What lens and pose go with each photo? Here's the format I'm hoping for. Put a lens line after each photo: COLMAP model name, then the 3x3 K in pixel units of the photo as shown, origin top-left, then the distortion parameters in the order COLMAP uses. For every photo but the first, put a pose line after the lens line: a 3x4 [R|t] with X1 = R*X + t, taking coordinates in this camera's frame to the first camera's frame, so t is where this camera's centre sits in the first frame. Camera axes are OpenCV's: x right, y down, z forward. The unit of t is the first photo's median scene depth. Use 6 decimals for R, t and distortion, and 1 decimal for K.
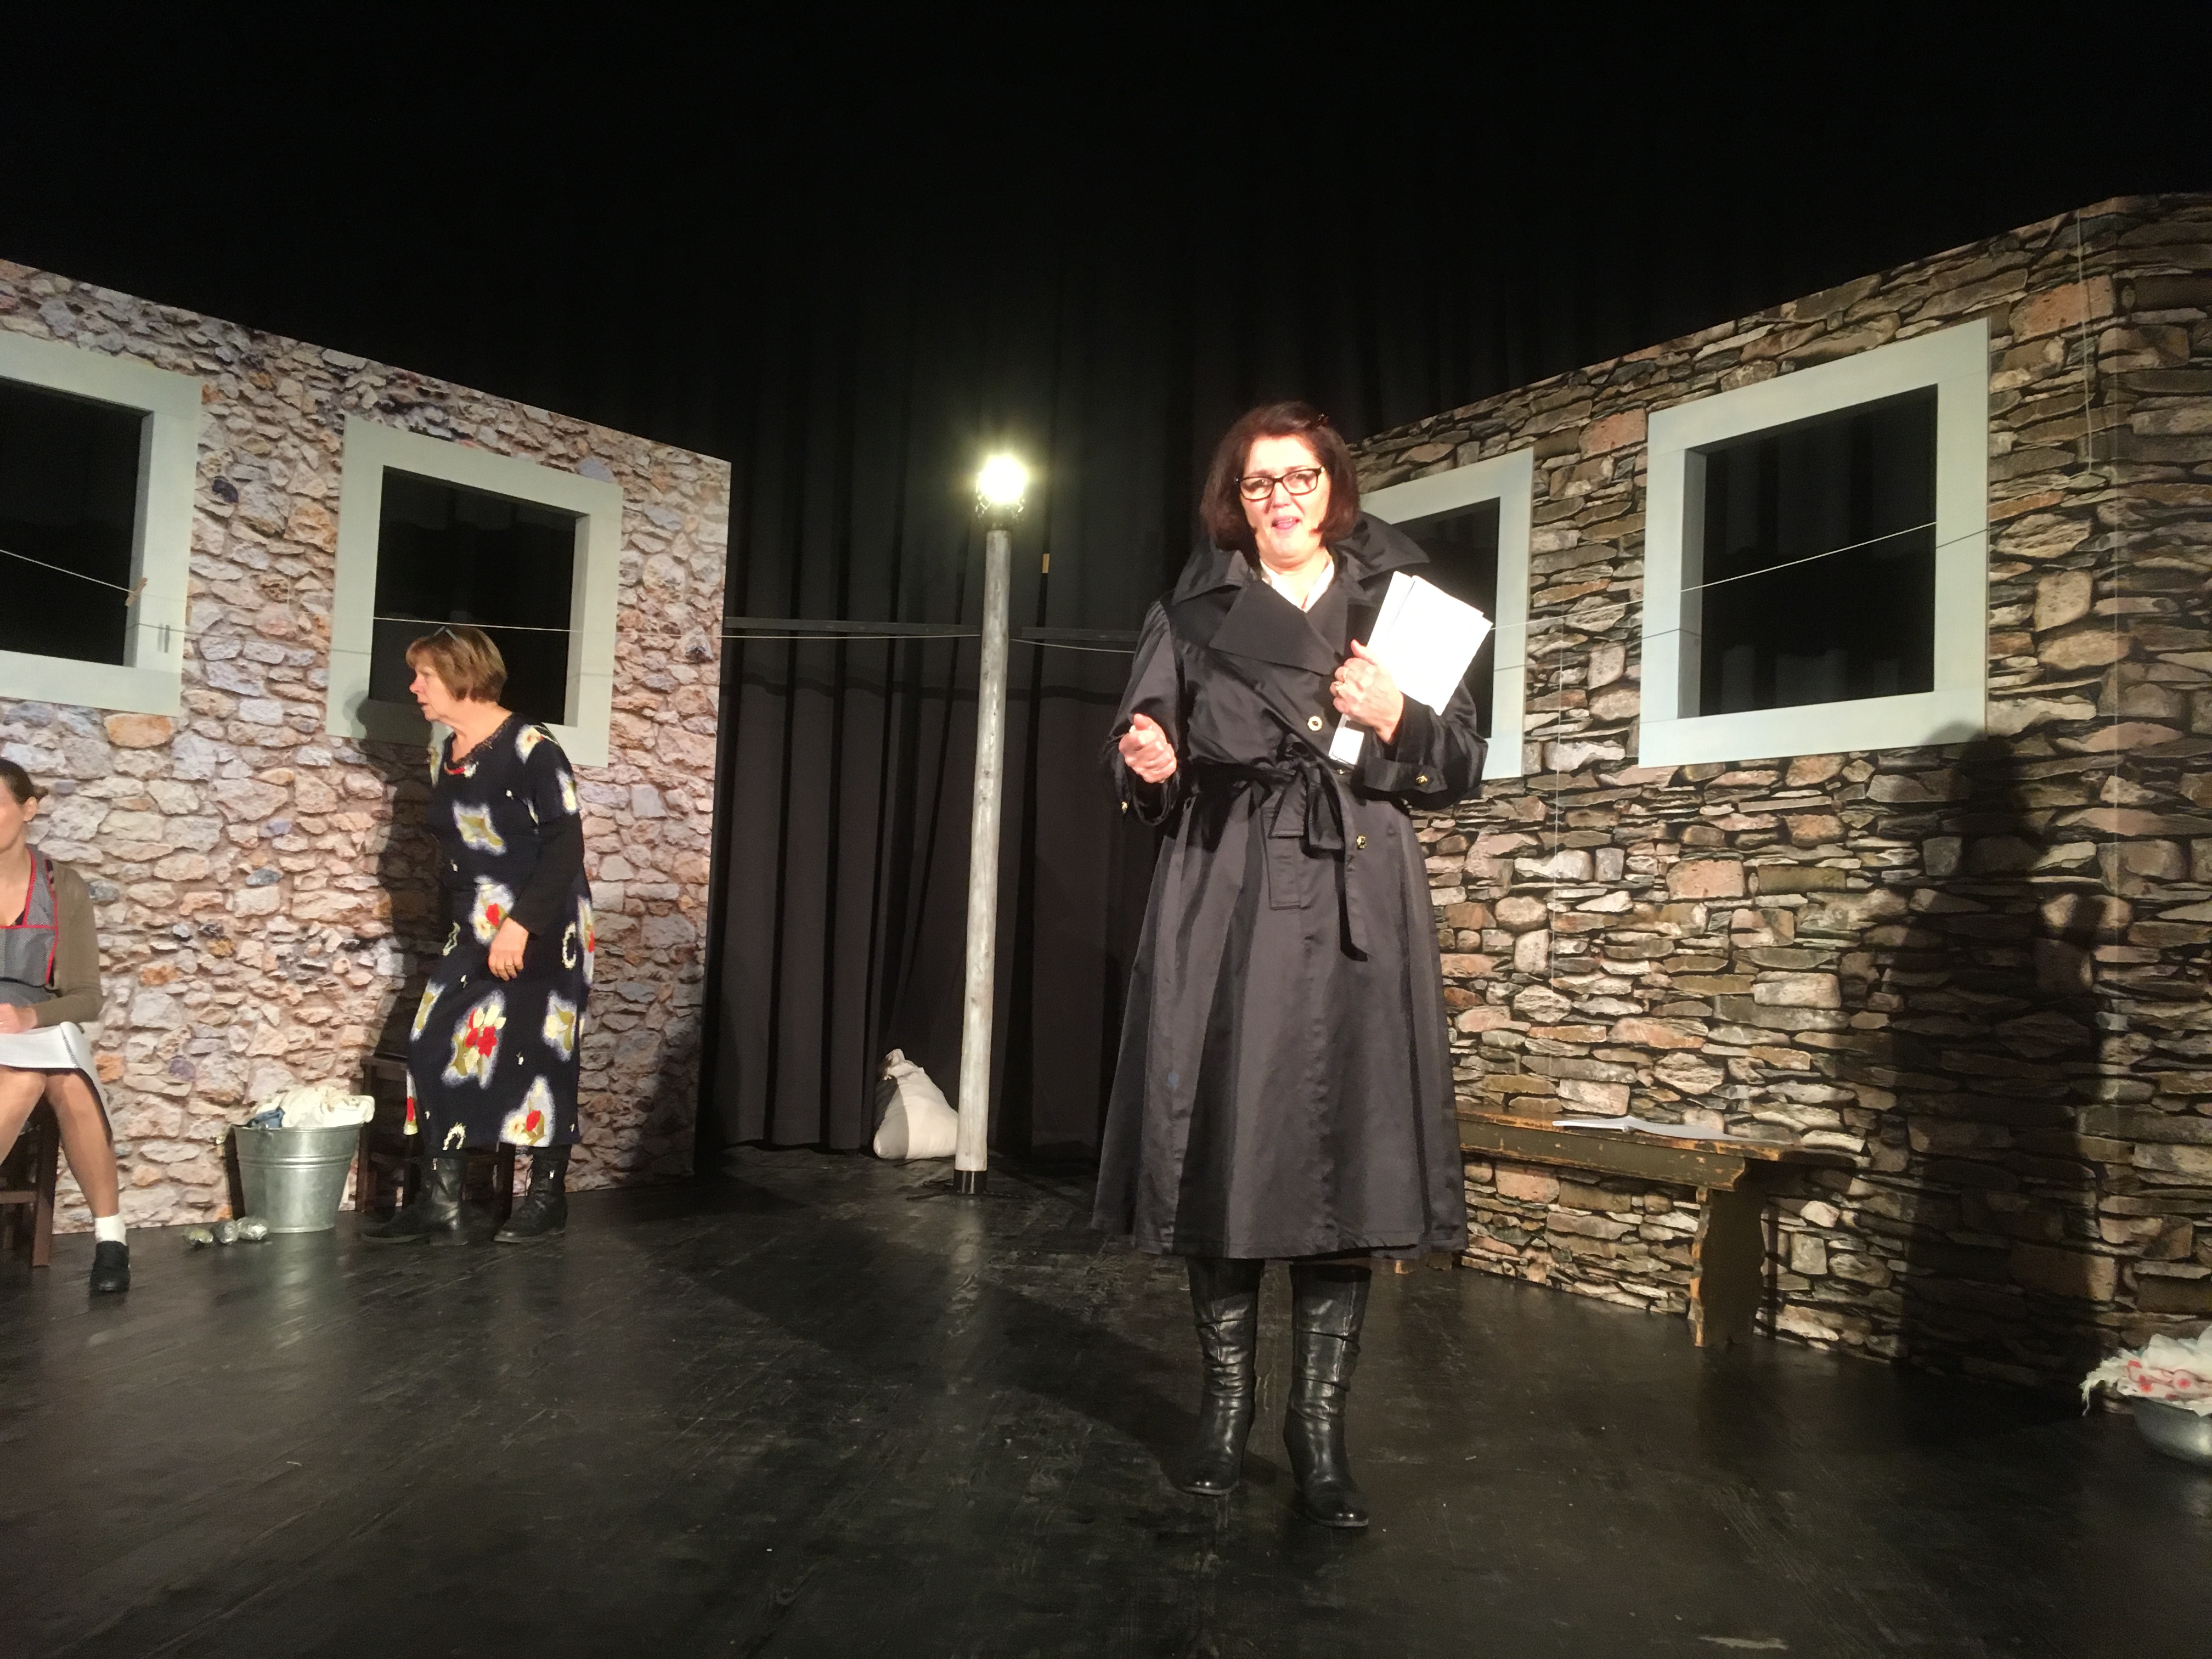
lens RADIAL K [[1849.8, 0, 1106.0], [0, 1849.8, 829.5], [0, 0, 1]] dist [0.132487, -0.196157]
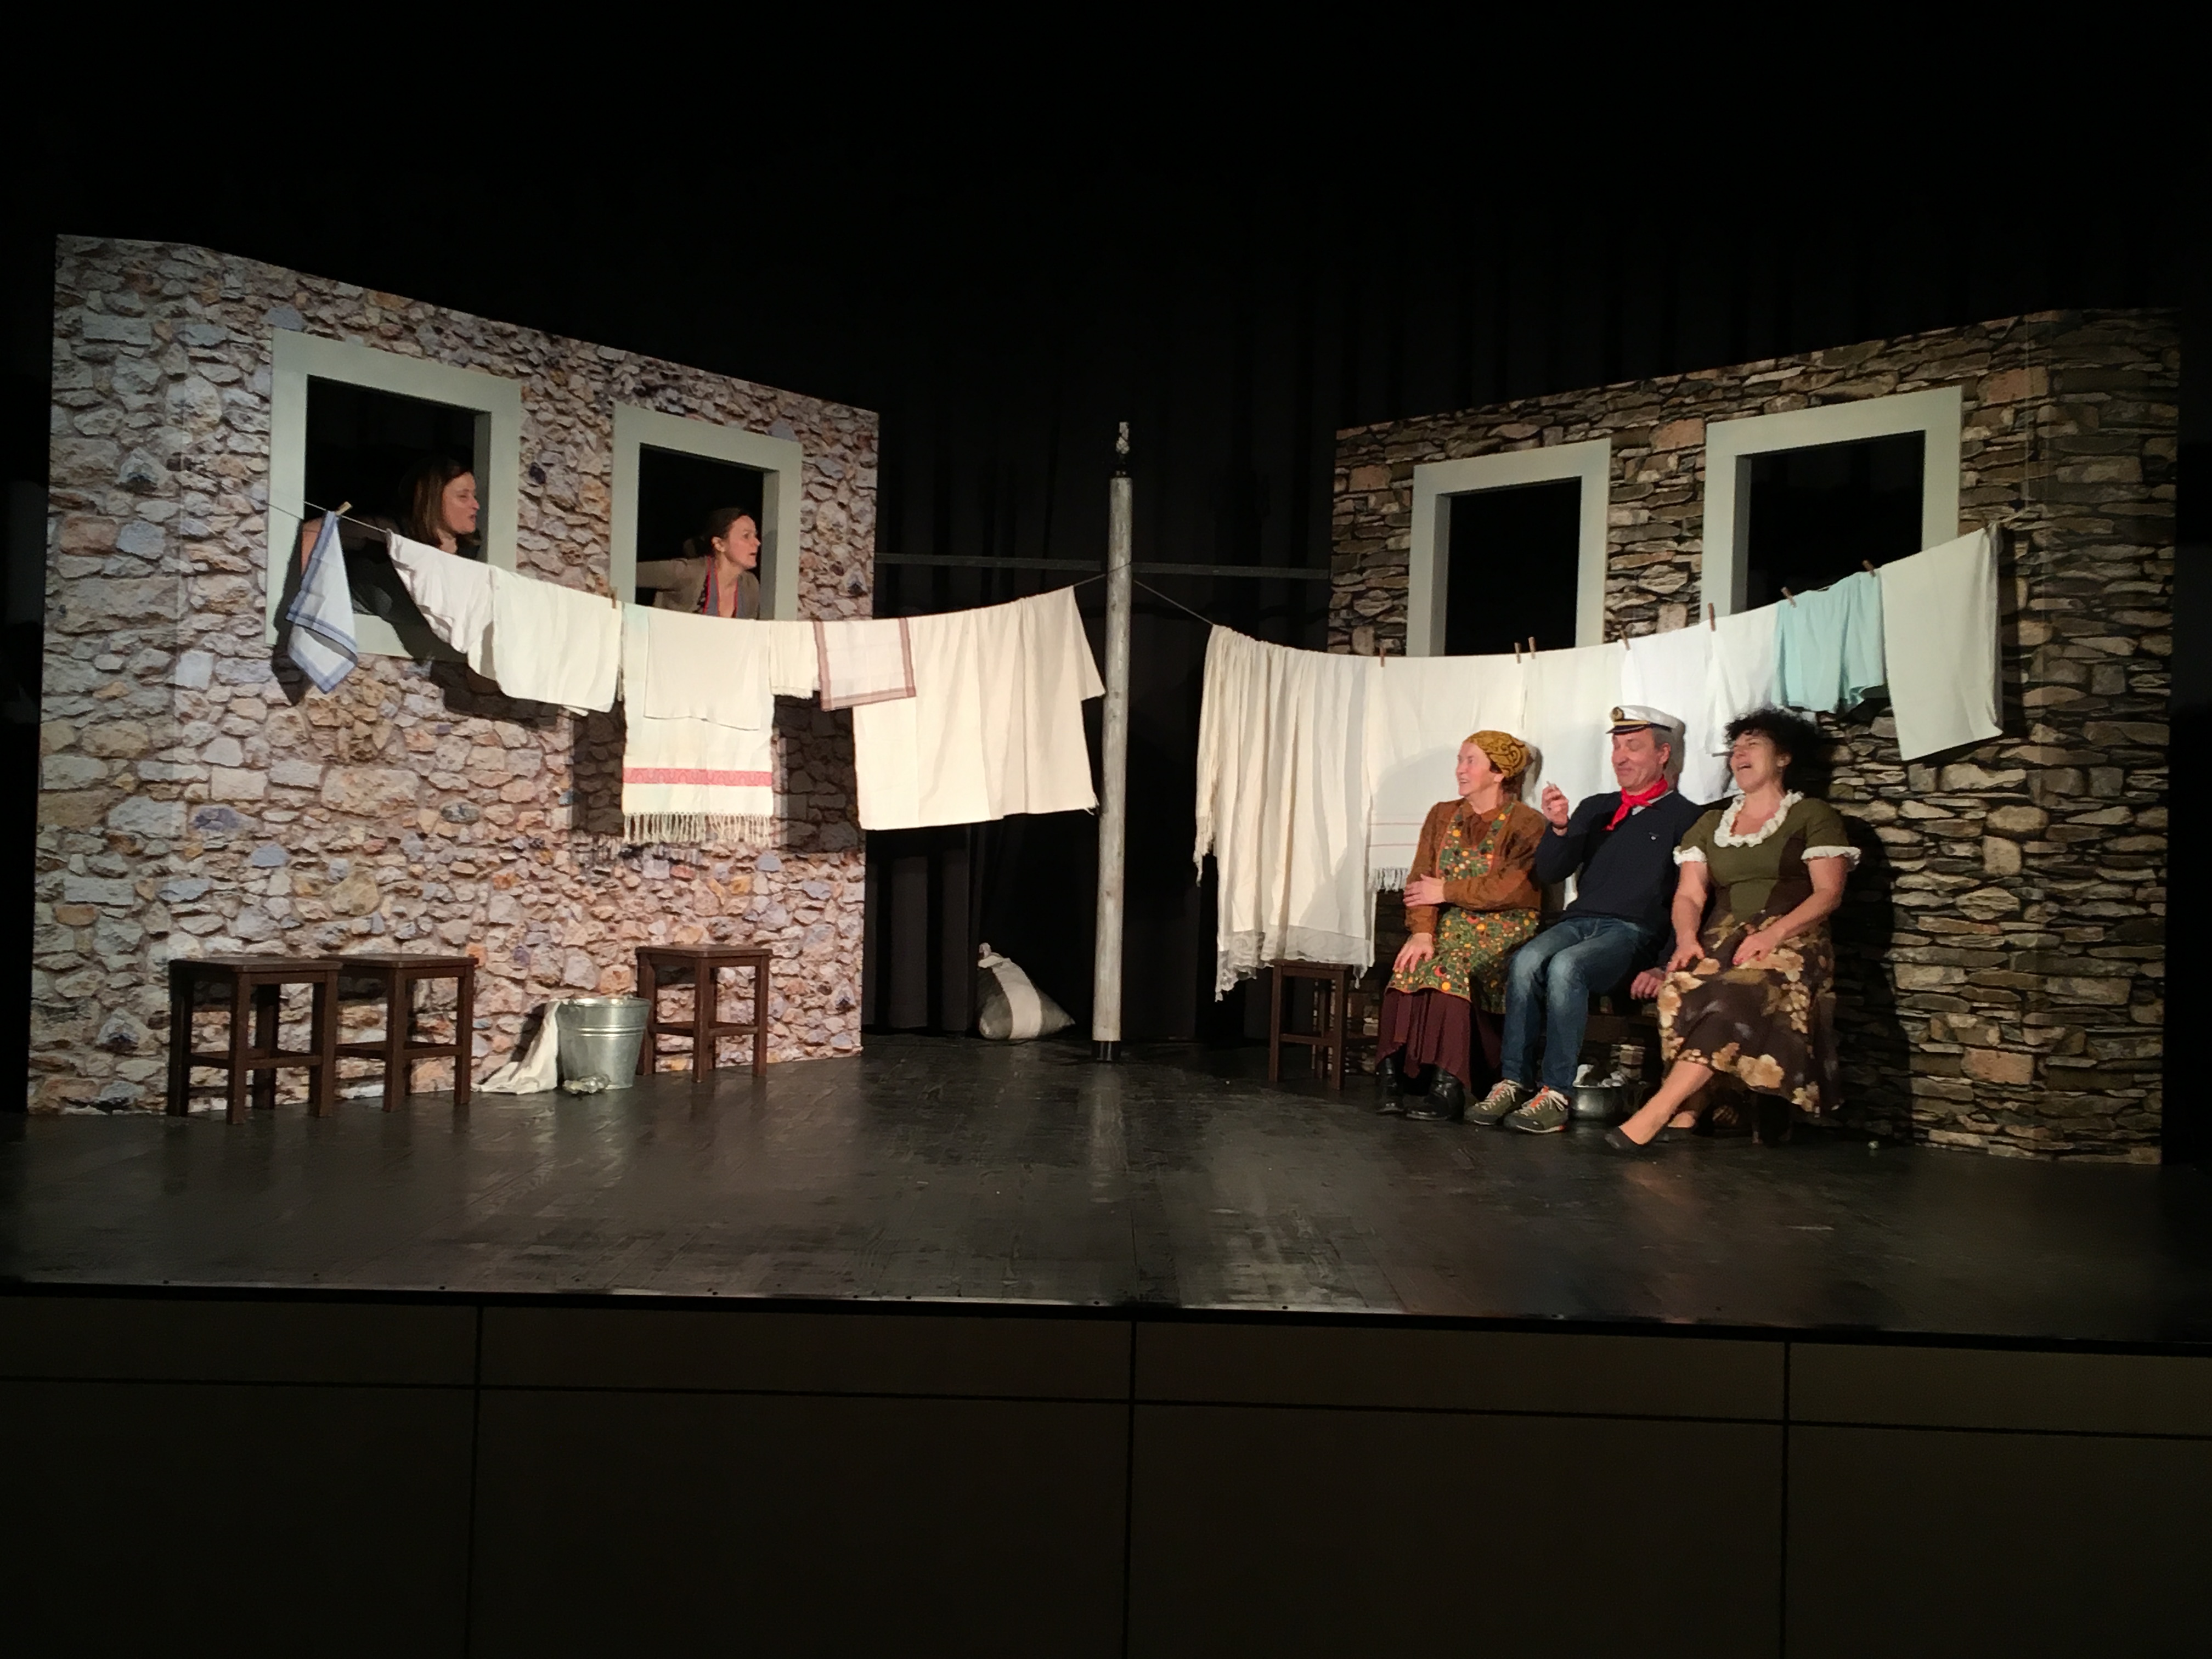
lens RADIAL K [[2493.6, 0, 1106.0], [0, 2493.6, 829.5], [0, 0, 1]] dist [0.114795, -0.047715]
pose [[0.994735, -0.012348, 0.101731, -0.278988], [0.005655, 0.997815, 0.065825, -0.059416], [-0.102321, -0.064903, 0.992632, -0.637129]]
